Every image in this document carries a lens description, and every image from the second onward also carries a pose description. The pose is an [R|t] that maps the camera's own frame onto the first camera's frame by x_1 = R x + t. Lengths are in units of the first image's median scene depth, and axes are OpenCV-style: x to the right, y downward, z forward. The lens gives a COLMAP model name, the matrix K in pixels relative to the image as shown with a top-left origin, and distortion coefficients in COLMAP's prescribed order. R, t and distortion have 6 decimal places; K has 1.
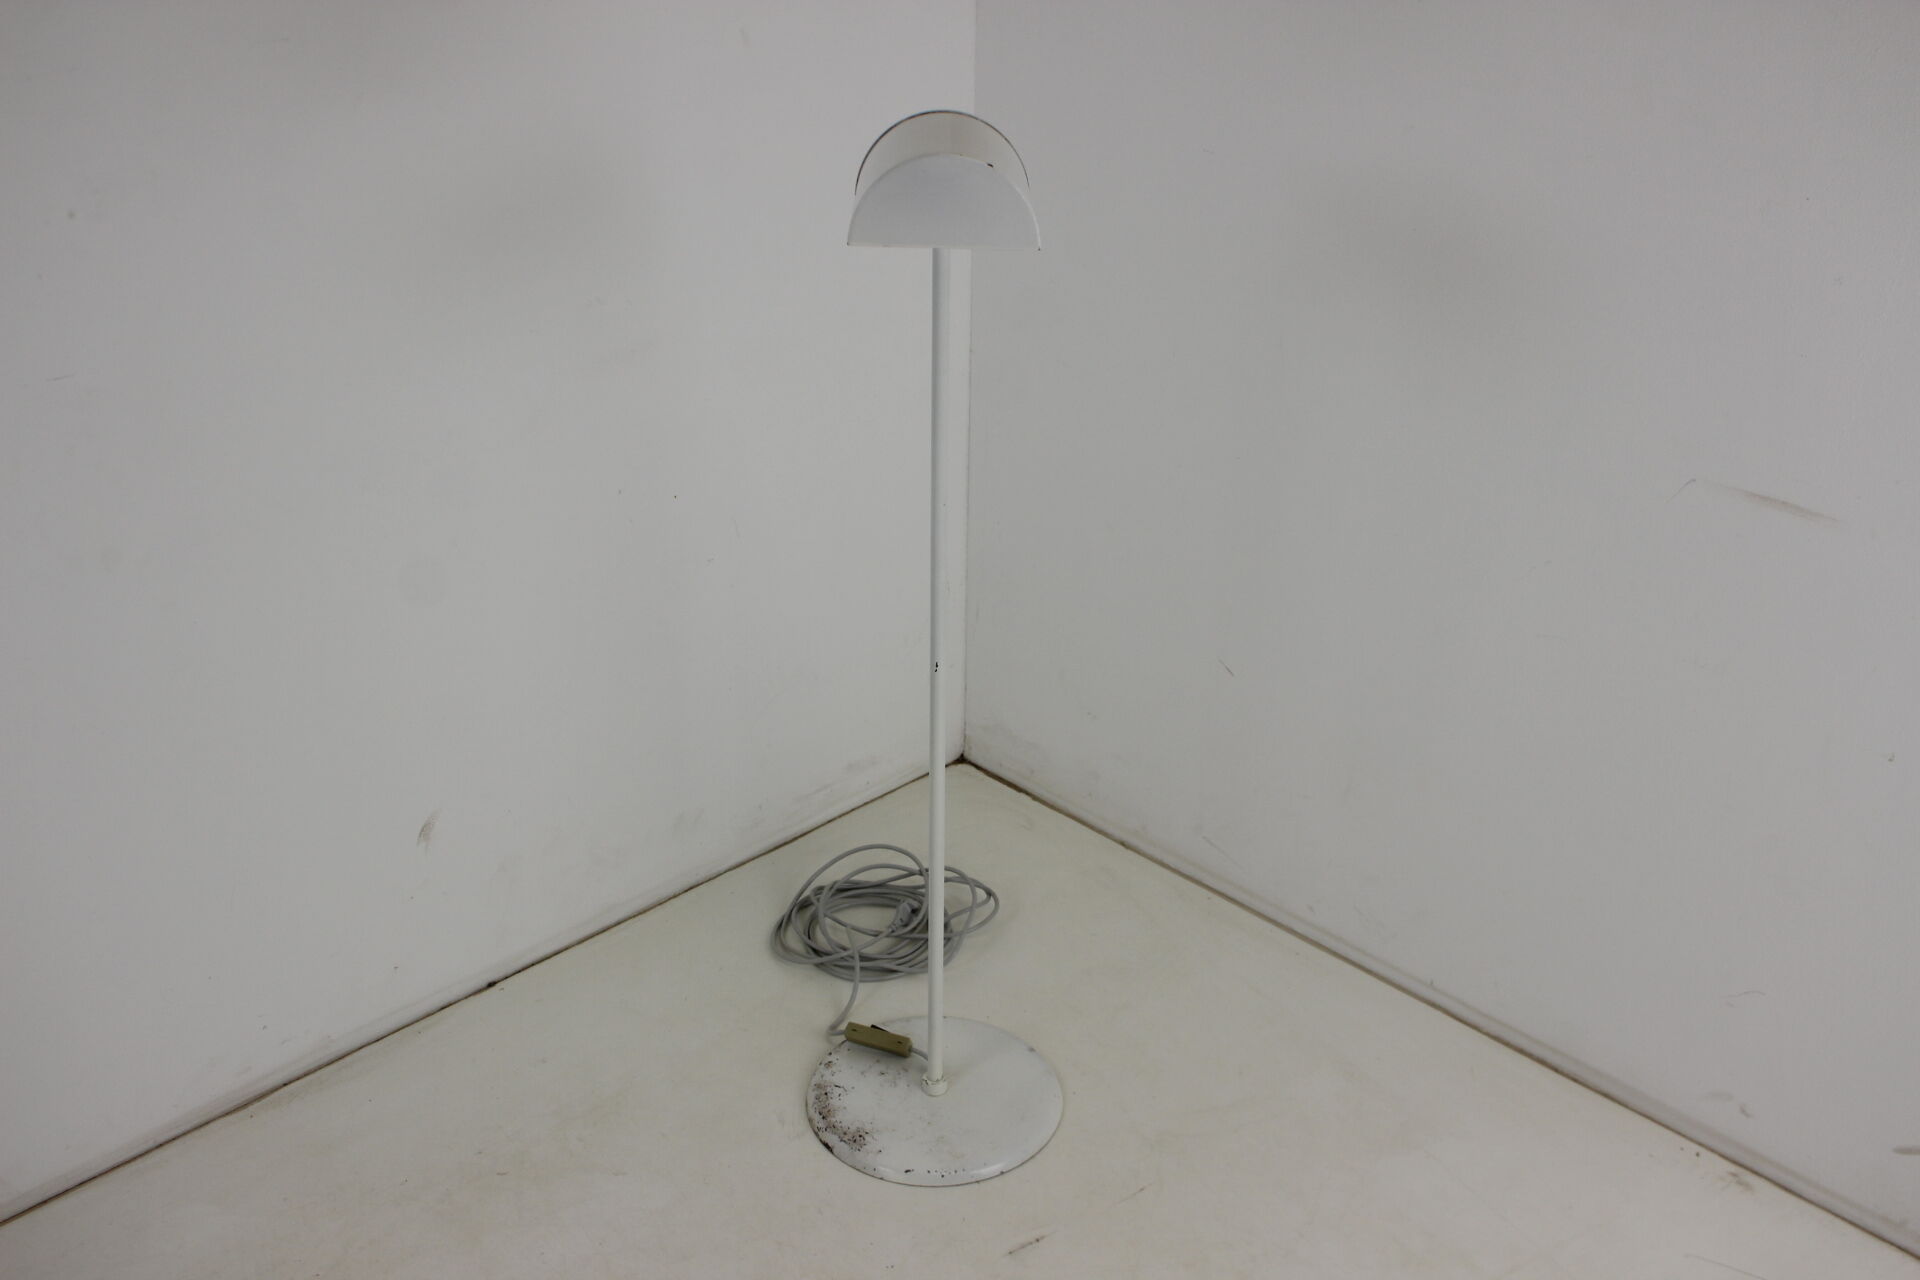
lens RADIAL K [[2110.4, 0, 960.0], [0, 2110.4, 640.0], [0, 0, 1]] dist [0.005980, 0.027649]
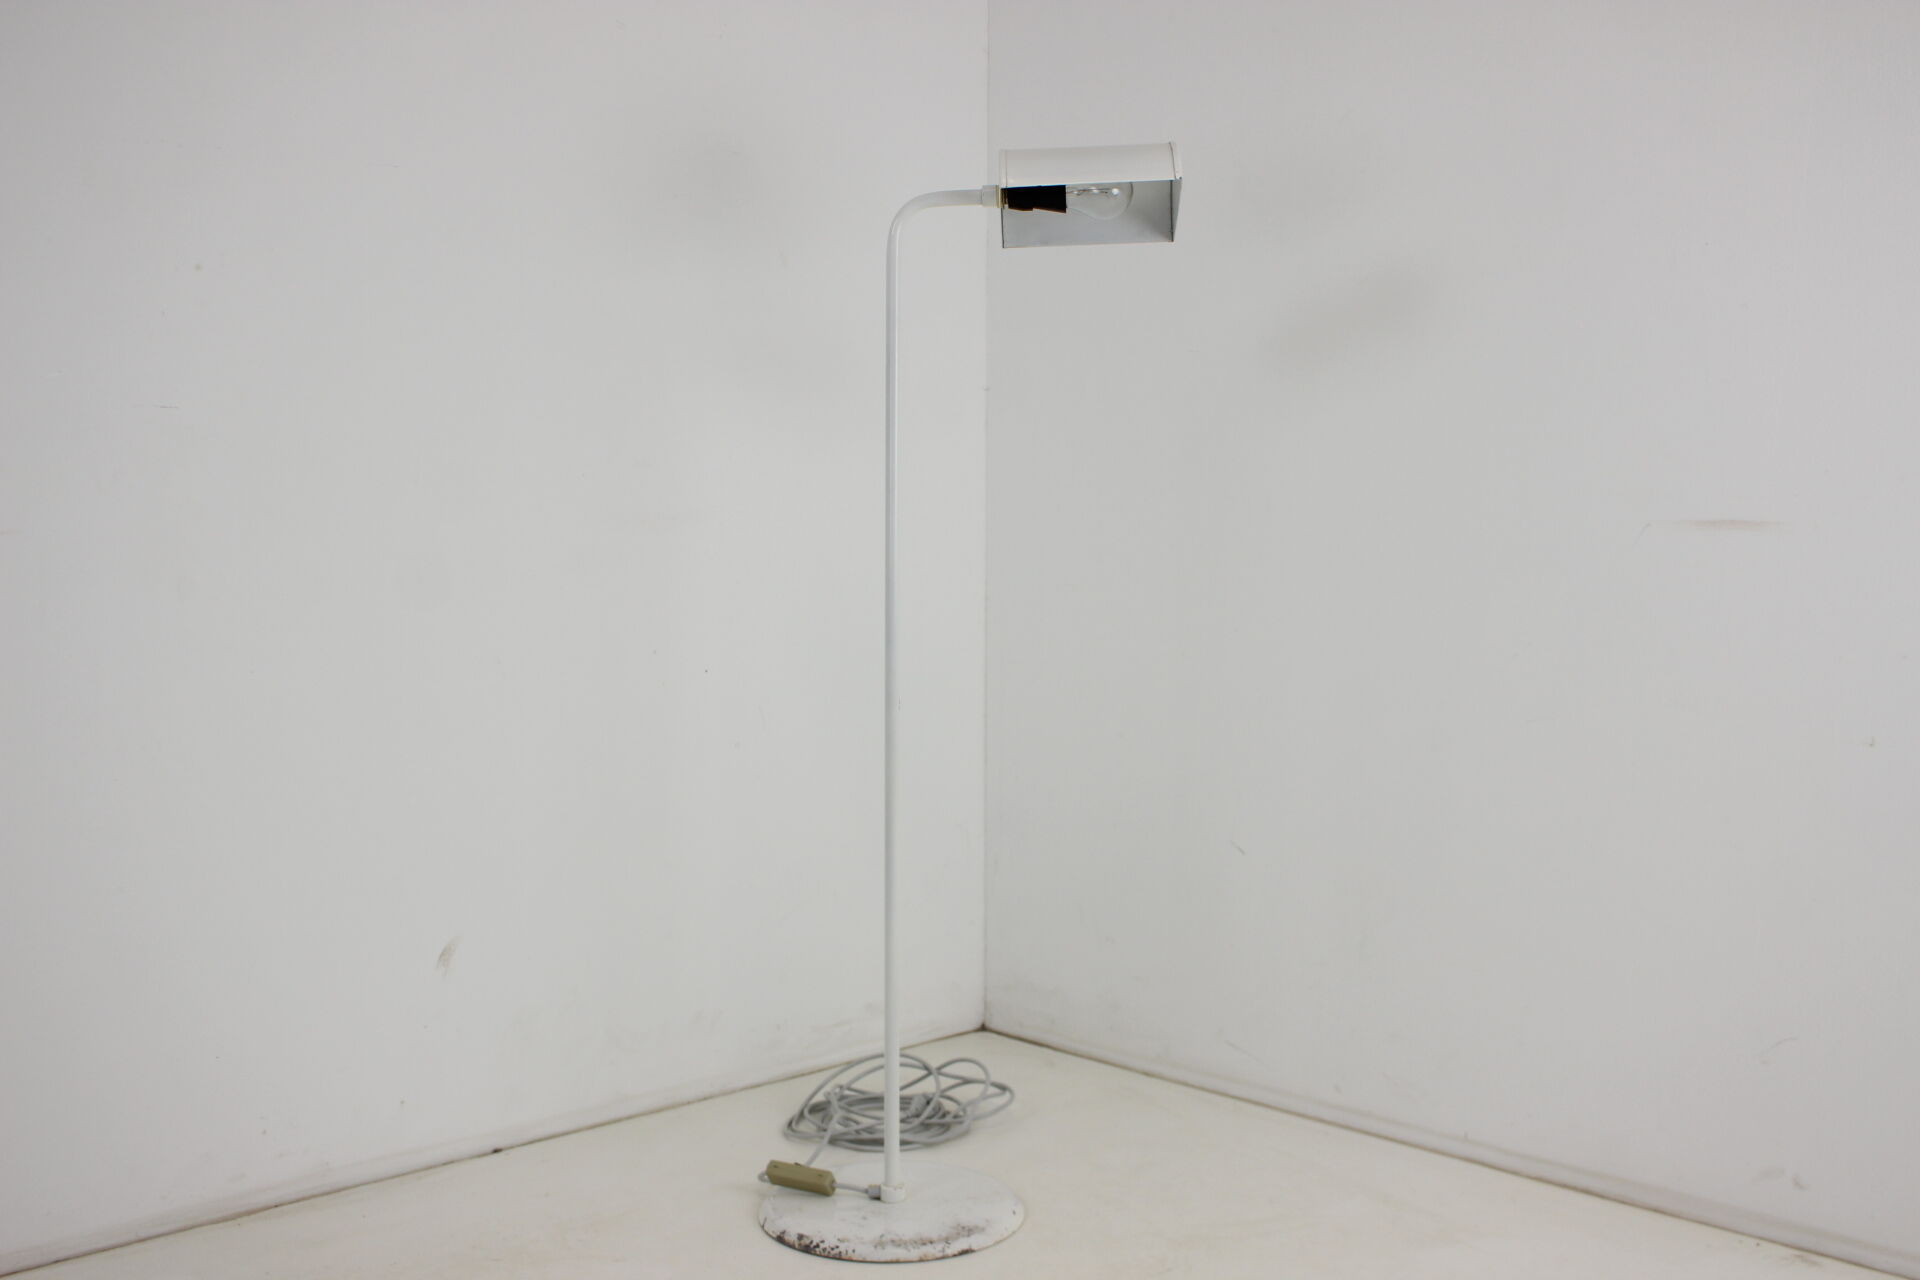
lens RADIAL K [[2110.4, 0, 960.0], [0, 2110.4, 640.0], [0, 0, 1]] dist [0.005980, 0.027649]
pose [[0.999800, -0.011201, -0.016544, 0.010638], [0.003874, 0.921033, -0.389466, 0.338686], [0.019600, 0.389324, 0.920892, 0.016892]]
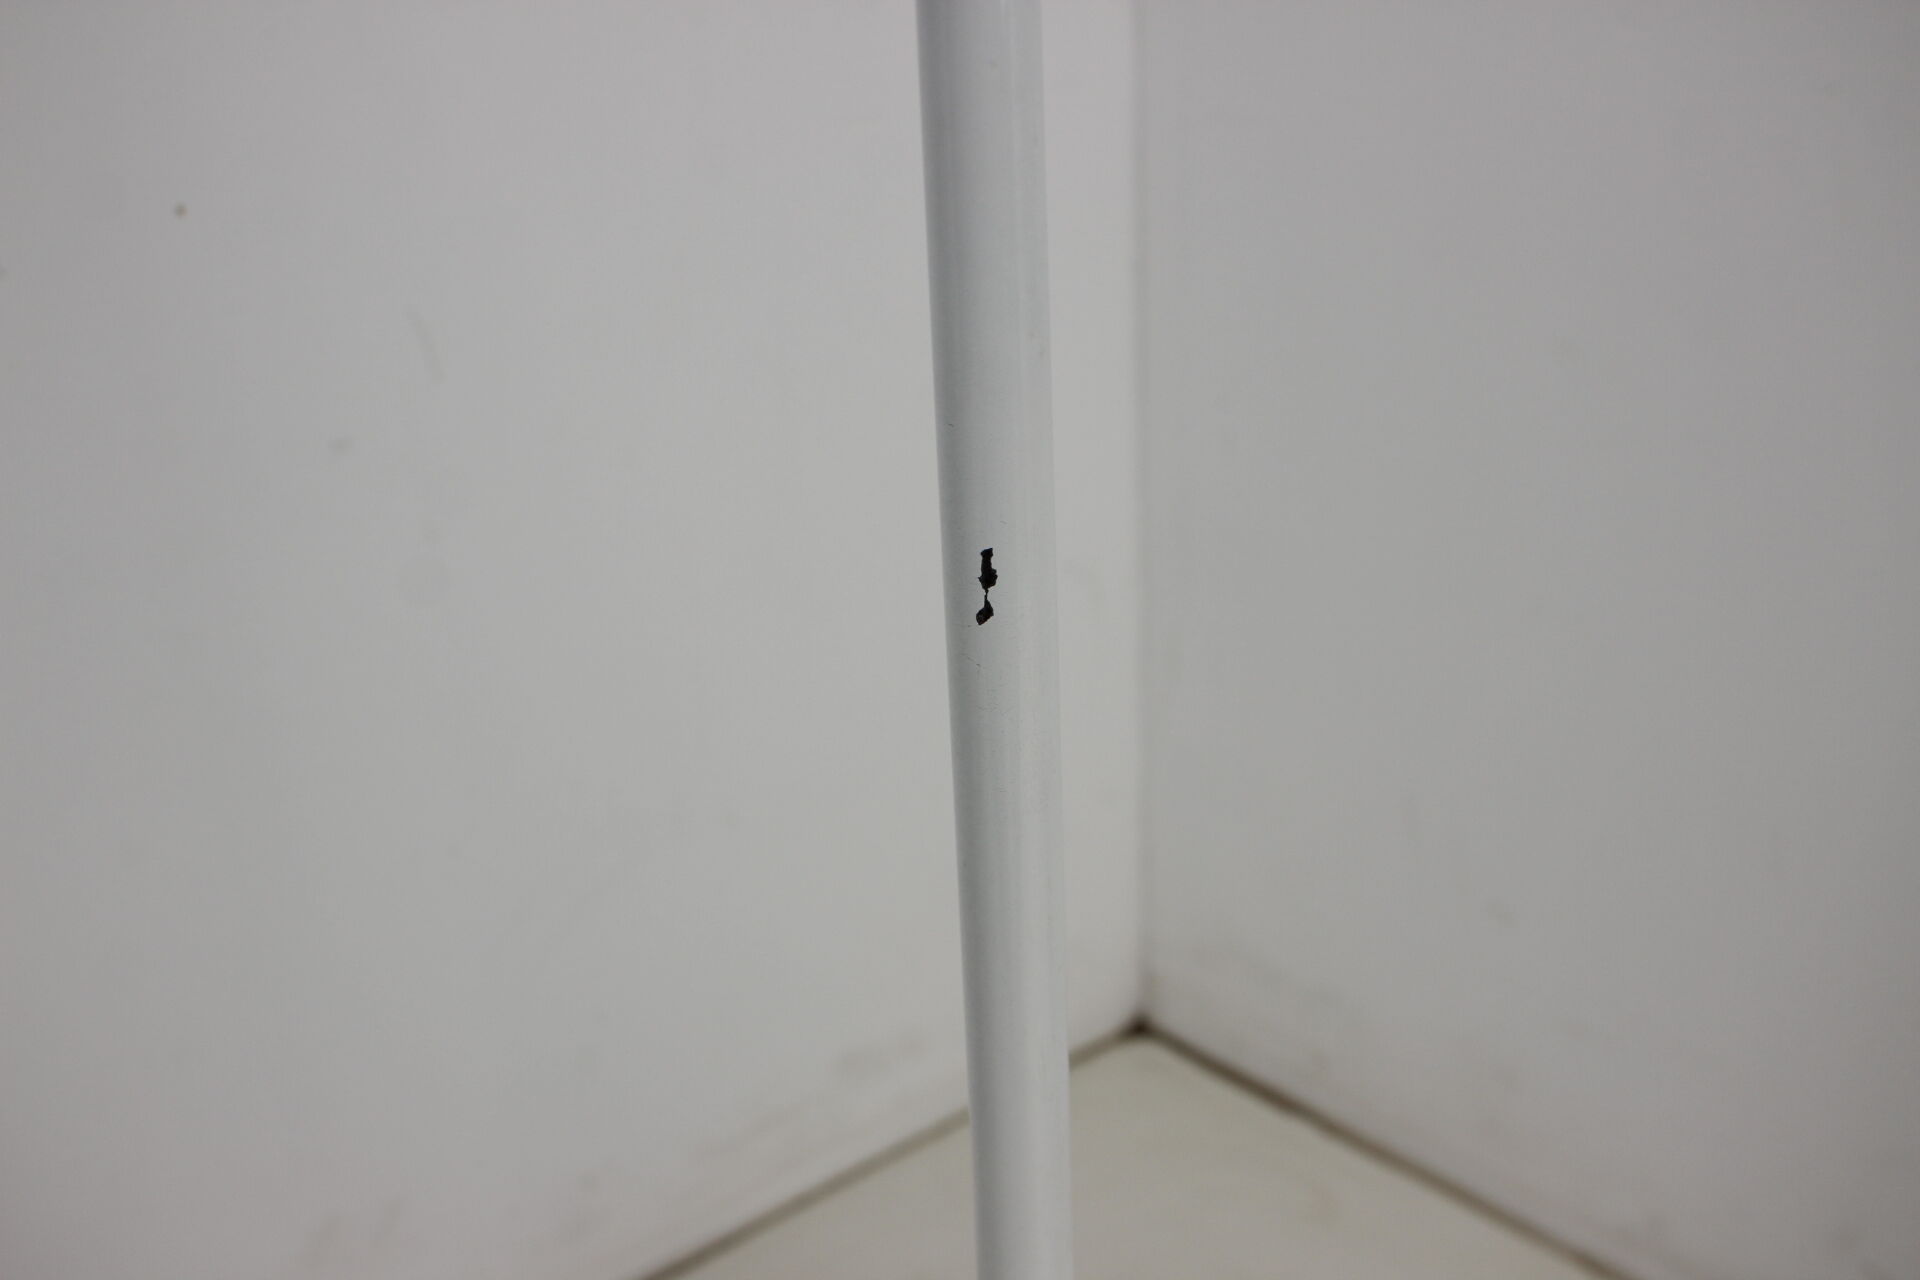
lens RADIAL K [[2110.4, 0, 960.0], [0, 2110.4, 640.0], [0, 0, 1]] dist [0.005980, 0.027649]
pose [[0.996981, -0.027148, -0.072741, -0.002710], [0.020159, 0.995259, -0.095147, 0.024769], [0.074979, 0.093393, 0.992802, 0.720392]]
